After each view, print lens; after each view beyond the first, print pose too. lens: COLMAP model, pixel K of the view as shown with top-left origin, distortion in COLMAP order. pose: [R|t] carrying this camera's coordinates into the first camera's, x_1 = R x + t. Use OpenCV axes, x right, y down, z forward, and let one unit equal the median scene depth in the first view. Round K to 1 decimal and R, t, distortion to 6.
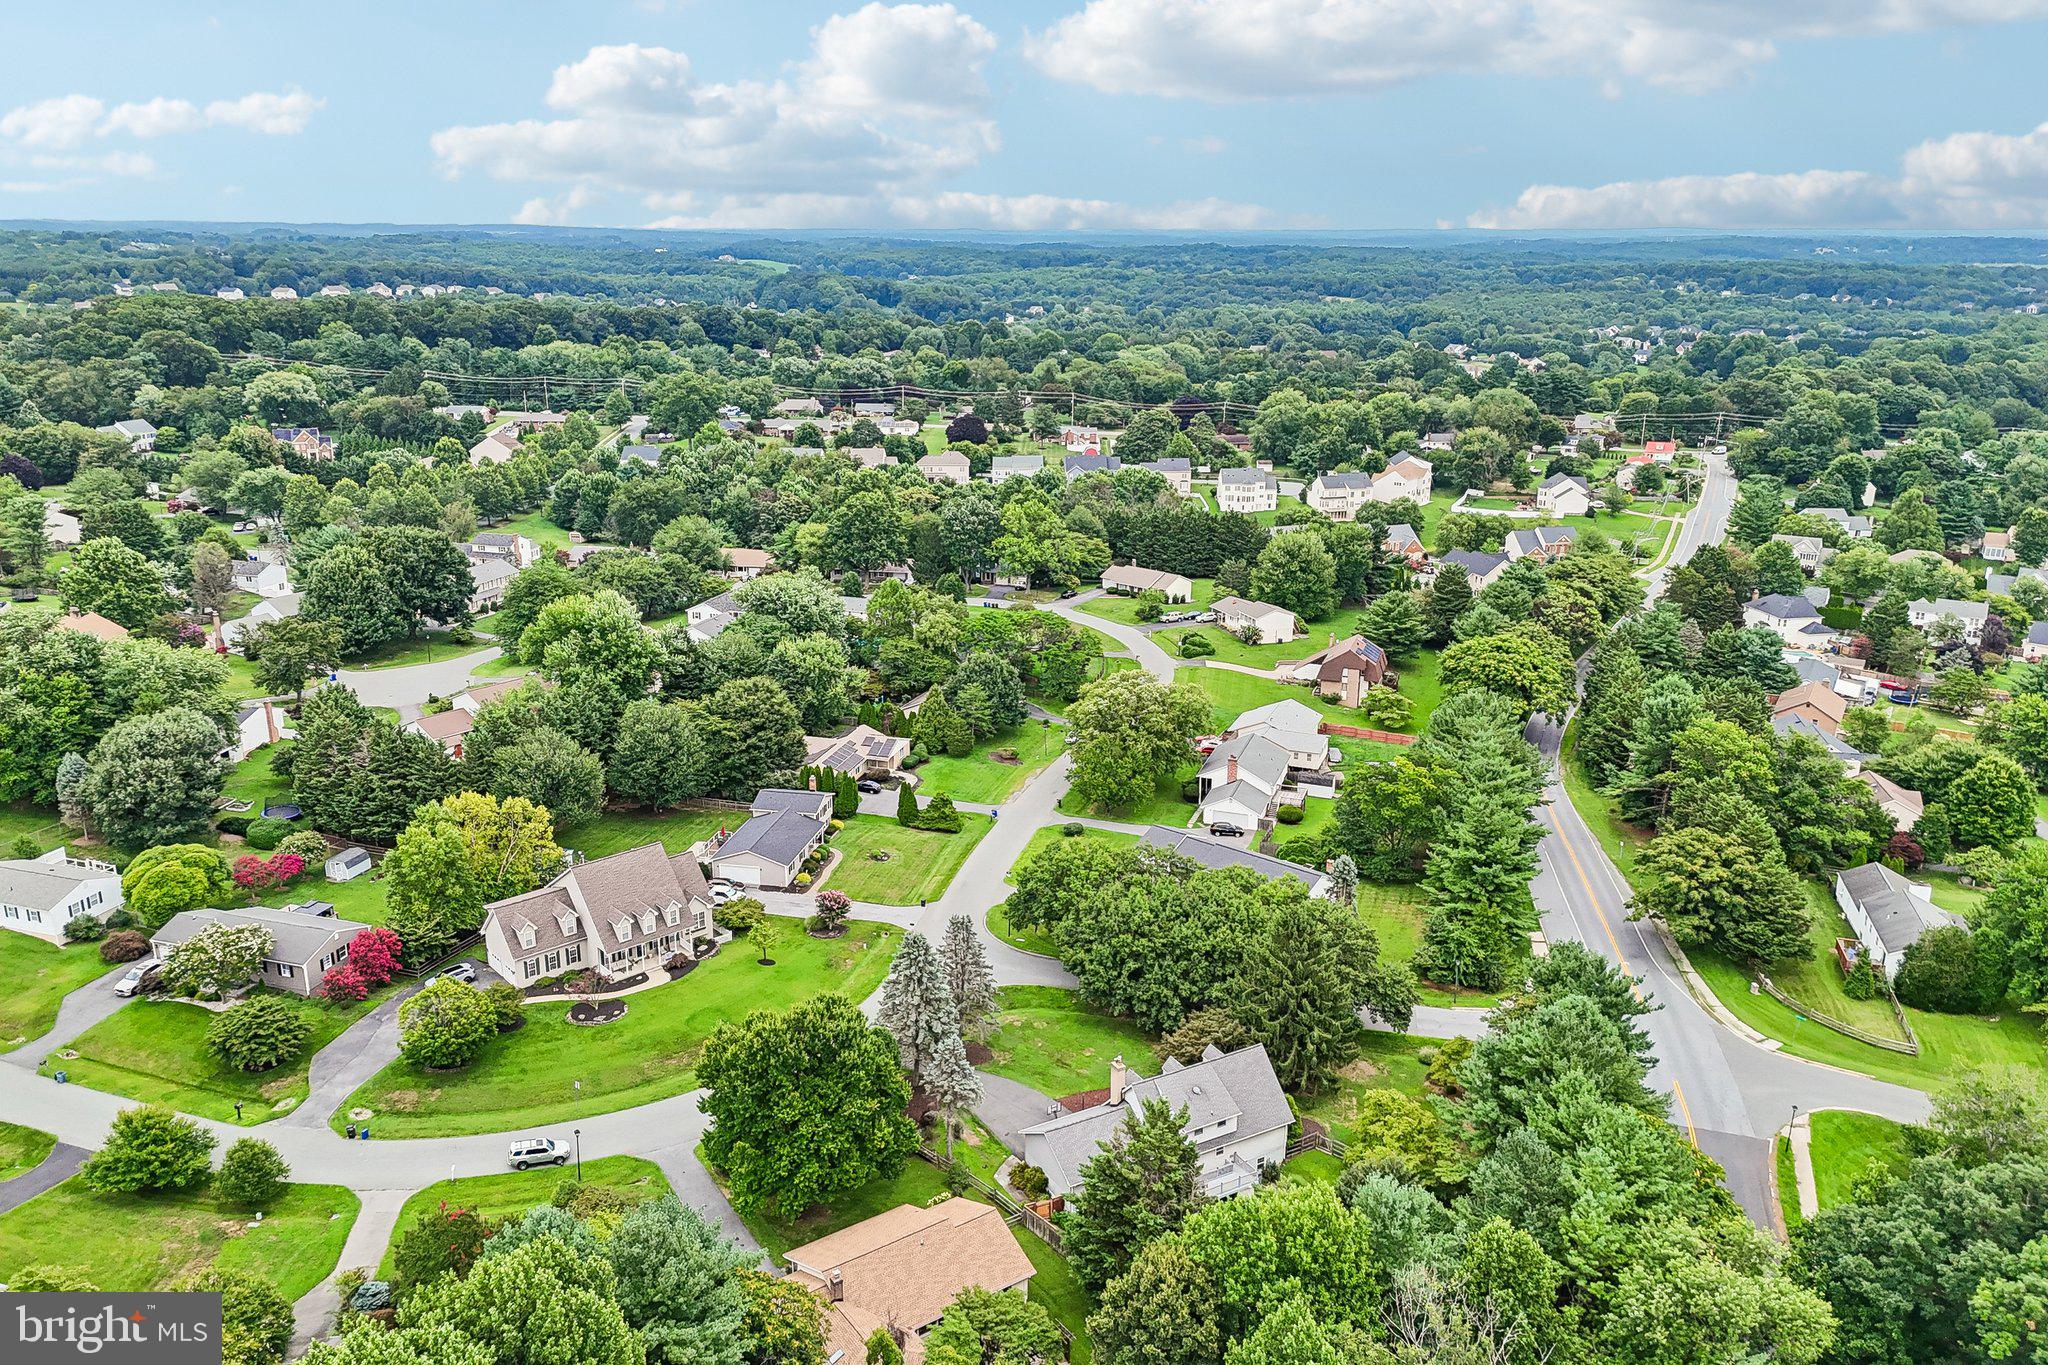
lens RADIAL K [[1498.3, 0, 1016.0], [0, 1498.3, 684.4], [0, 0, 1]] dist [0.101136, -0.131642]
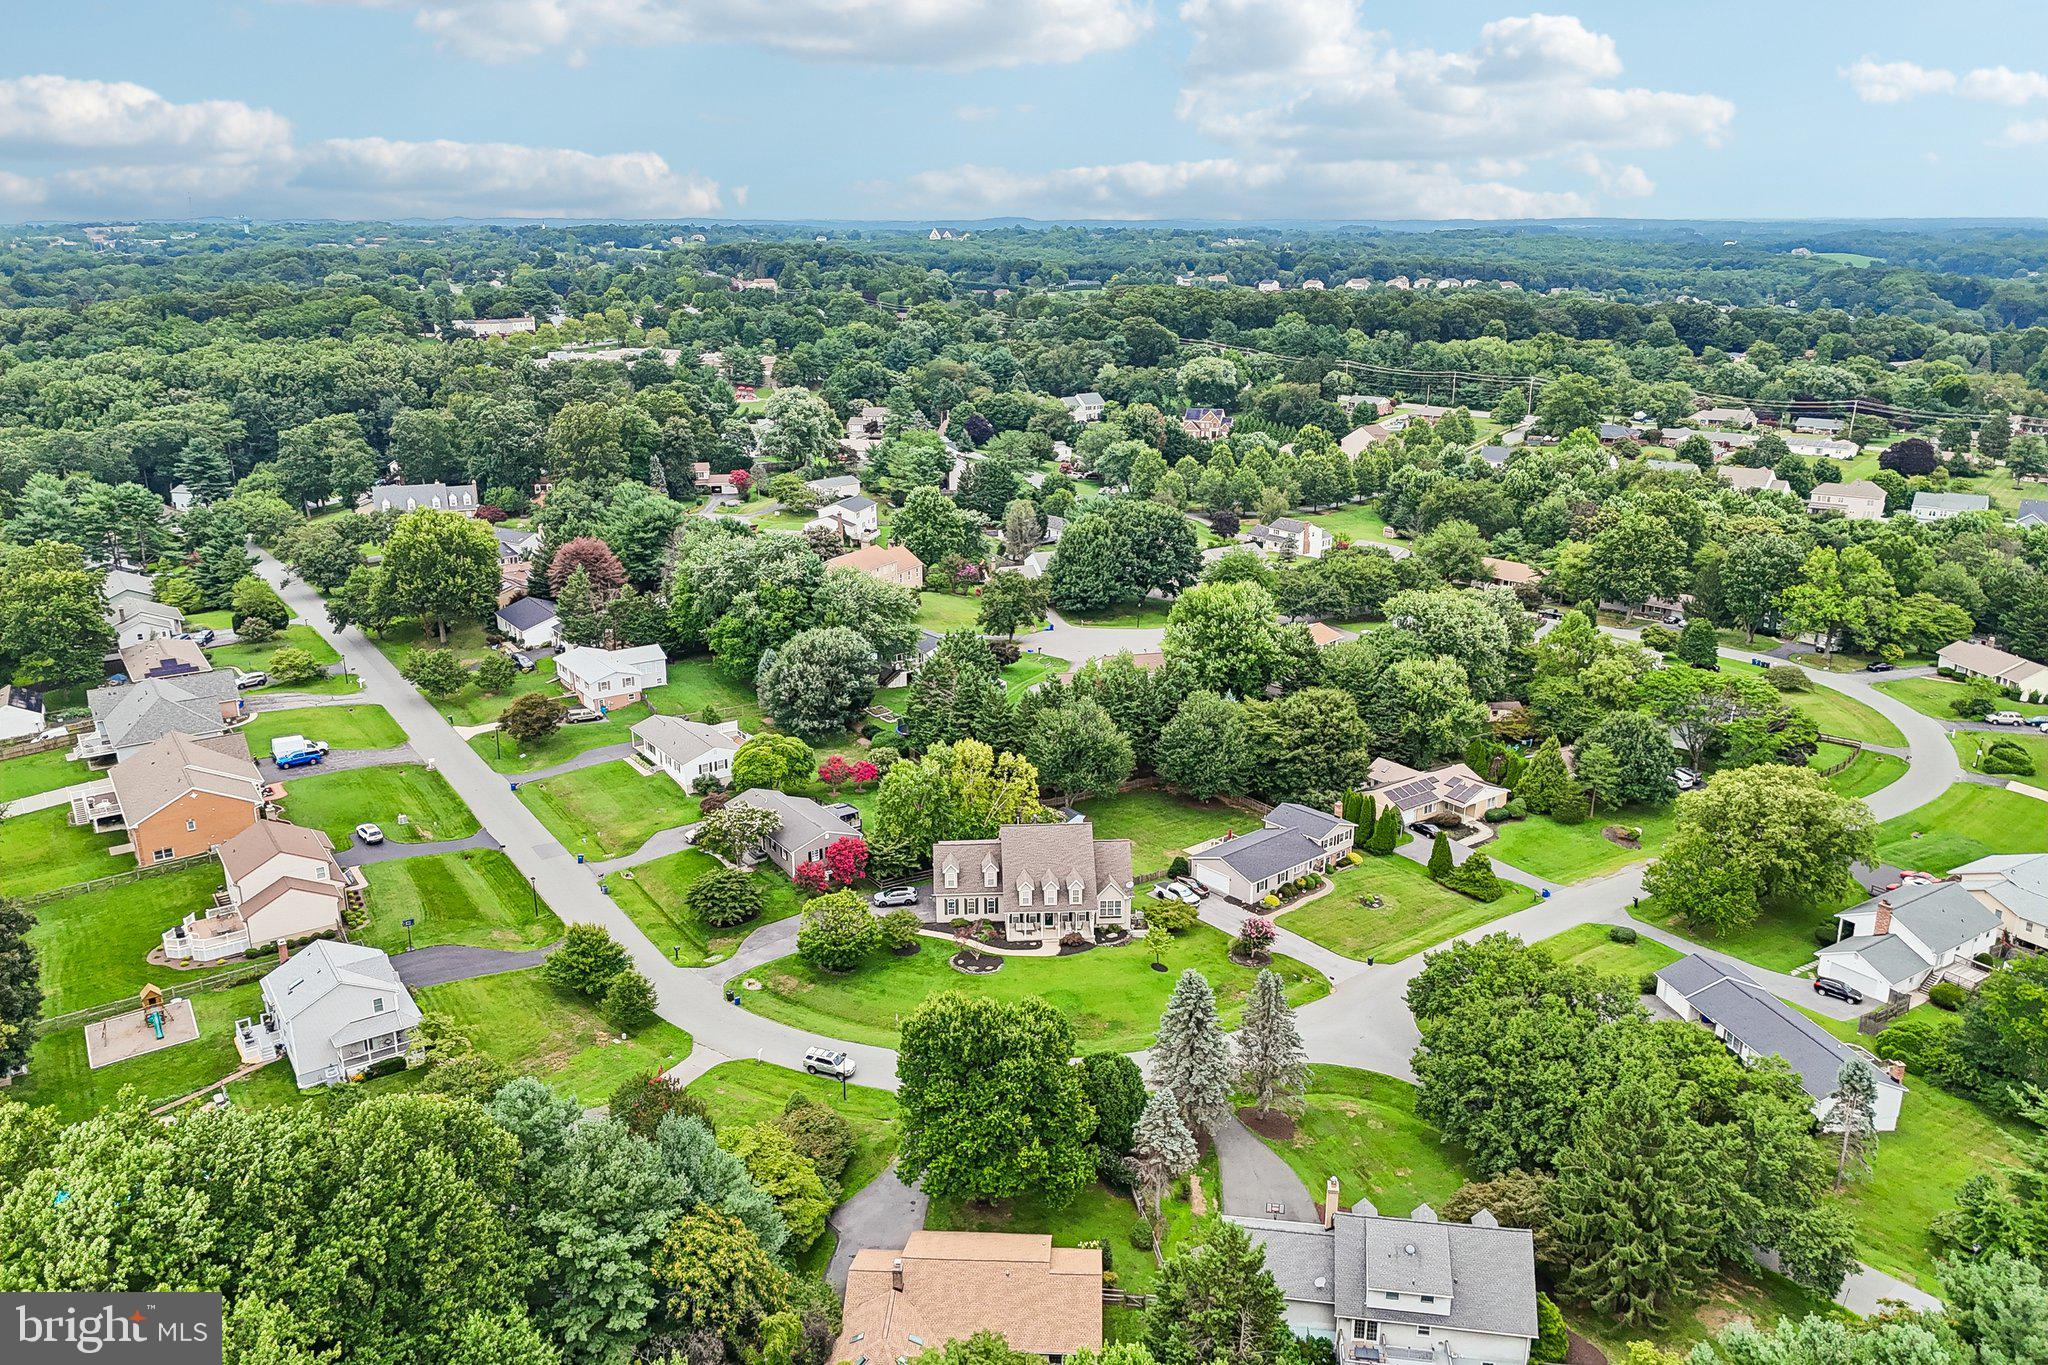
lens RADIAL K [[1498.3, 0, 1016.0], [0, 1498.3, 684.4], [0, 0, 1]] dist [0.101136, -0.131642]
pose [[0.791862, 0.176093, -0.584762, 0.217621], [-0.173723, 0.982919, 0.060744, -0.029875], [0.585470, 0.053485, 0.808927, 0.096961]]
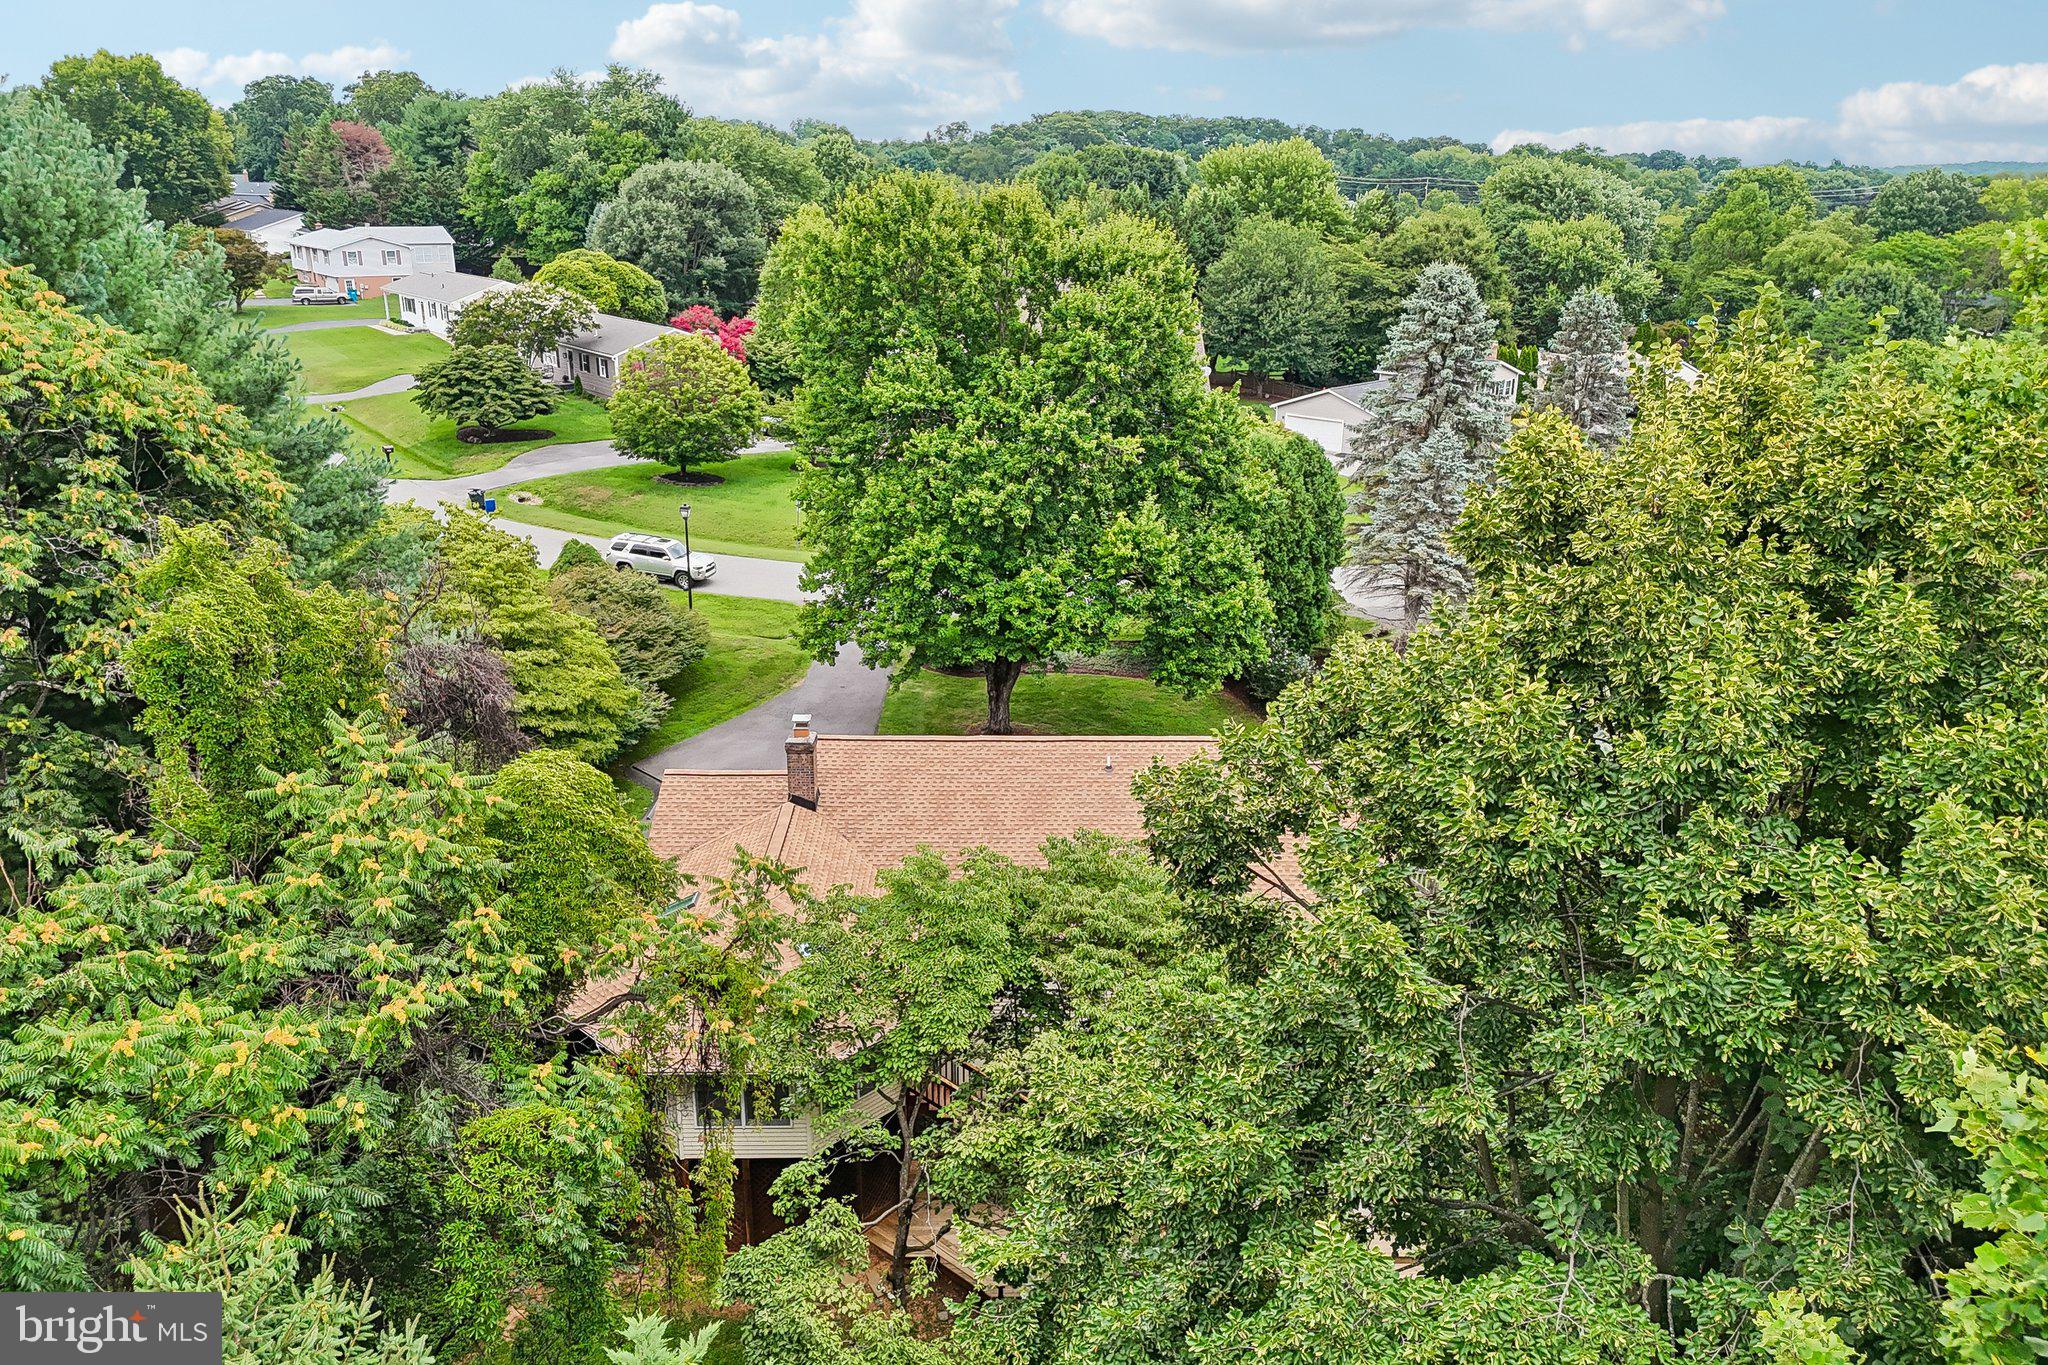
lens RADIAL K [[1498.3, 0, 1016.0], [0, 1498.3, 684.4], [0, 0, 1]] dist [0.101136, -0.131642]
pose [[0.827045, 0.186997, -0.530121, 0.049367], [-0.170059, 0.982090, 0.081116, 0.160138], [0.535795, 0.023066, 0.844033, 0.341211]]
